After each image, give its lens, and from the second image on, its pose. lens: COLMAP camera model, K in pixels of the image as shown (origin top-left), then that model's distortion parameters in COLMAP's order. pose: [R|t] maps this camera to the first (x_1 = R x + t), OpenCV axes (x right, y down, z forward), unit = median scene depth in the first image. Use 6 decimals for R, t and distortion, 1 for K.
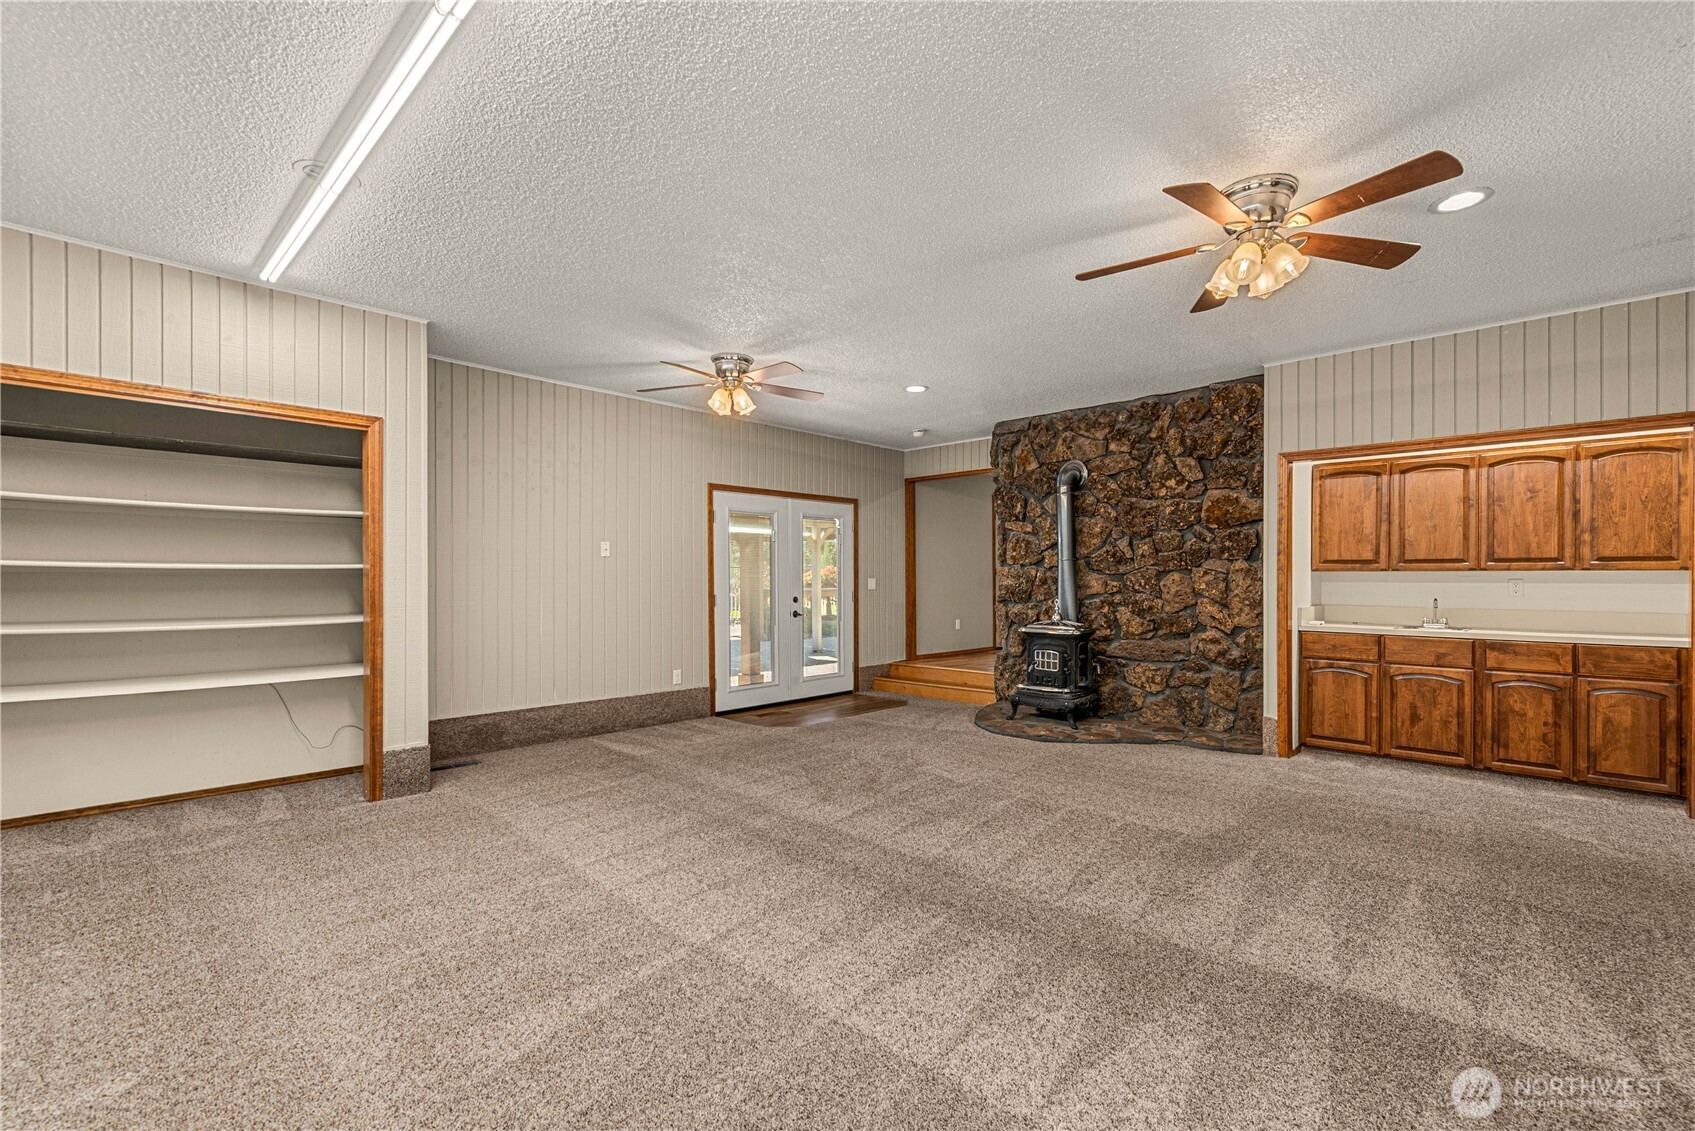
lens RADIAL K [[734.5, 0, 865.0], [0, 734.5, 575.0], [0, 0, 1]] dist [0.001122, 0.000174]
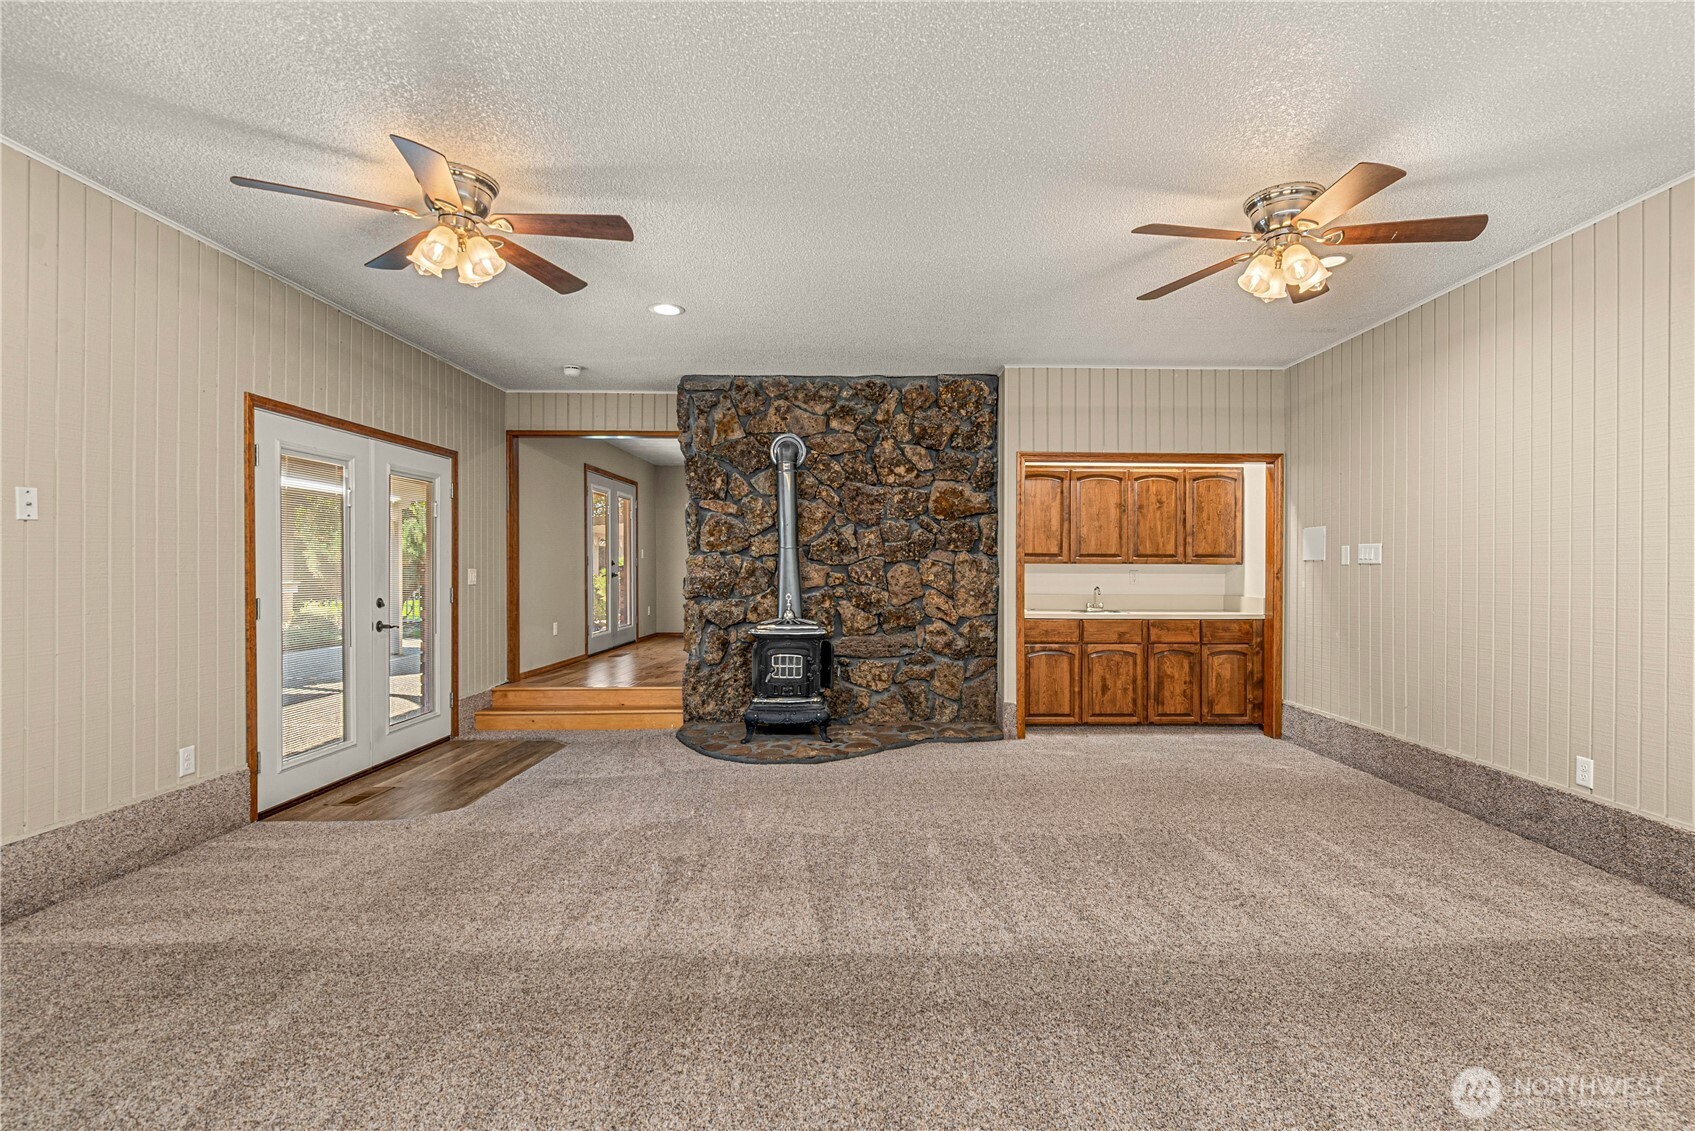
lens RADIAL K [[771.7, 0, 886.3], [0, 771.7, 561.9], [0, 0, 1]] dist [0.000257, 0.000131]
pose [[0.718245, 0.007758, 0.695747, -0.299976], [-0.005434, 0.999970, -0.005540, 0.000165], [-0.695769, 0.000198, 0.718265, 0.291424]]
